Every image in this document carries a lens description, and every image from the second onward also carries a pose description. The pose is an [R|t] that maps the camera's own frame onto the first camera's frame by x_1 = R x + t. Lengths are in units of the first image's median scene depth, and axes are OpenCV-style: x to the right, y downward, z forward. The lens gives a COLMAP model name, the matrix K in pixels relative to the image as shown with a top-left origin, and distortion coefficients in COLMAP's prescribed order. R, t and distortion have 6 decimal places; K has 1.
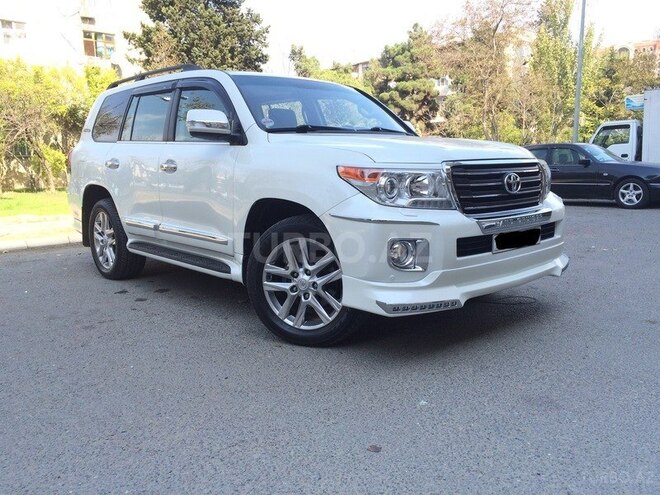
lens RADIAL K [[556.4, 0, 330.0], [0, 556.4, 247.5], [0, 0, 1]] dist [0.004807, 0.001548]
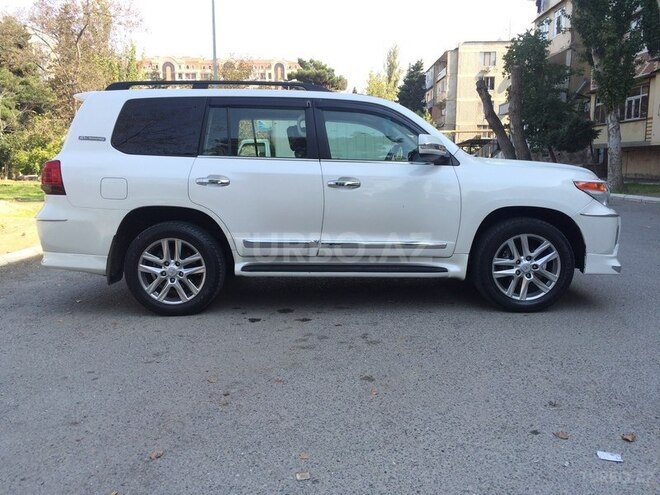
lens RADIAL K [[571.4, 0, 330.0], [0, 571.4, 247.5], [0, 0, 1]] dist [0.073061, -0.084879]
pose [[0.687367, -0.095405, 0.720017, -1.263113], [0.108378, 0.993709, 0.028207, -0.069127], [-0.718179, 0.058646, 0.693383, 0.326337]]
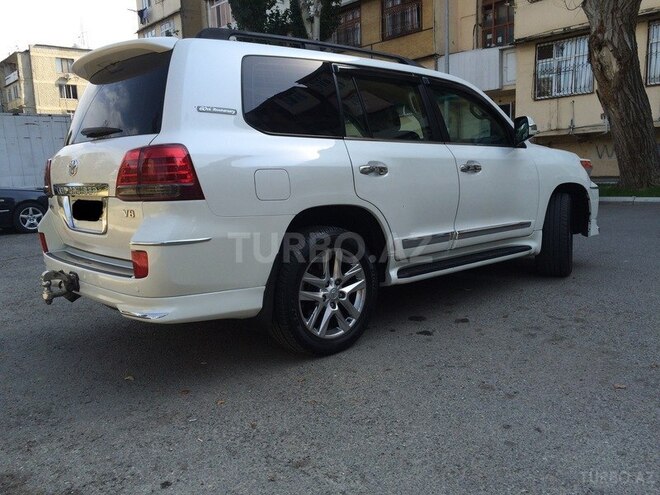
lens RADIAL K [[571.4, 0, 330.0], [0, 571.4, 247.5], [0, 0, 1]] dist [0.073061, -0.084879]
pose [[0.026639, -0.126663, 0.991588, -1.512414], [0.196485, 0.973253, 0.119043, -0.204155], [-0.980145, 0.191661, 0.050814, 1.404762]]
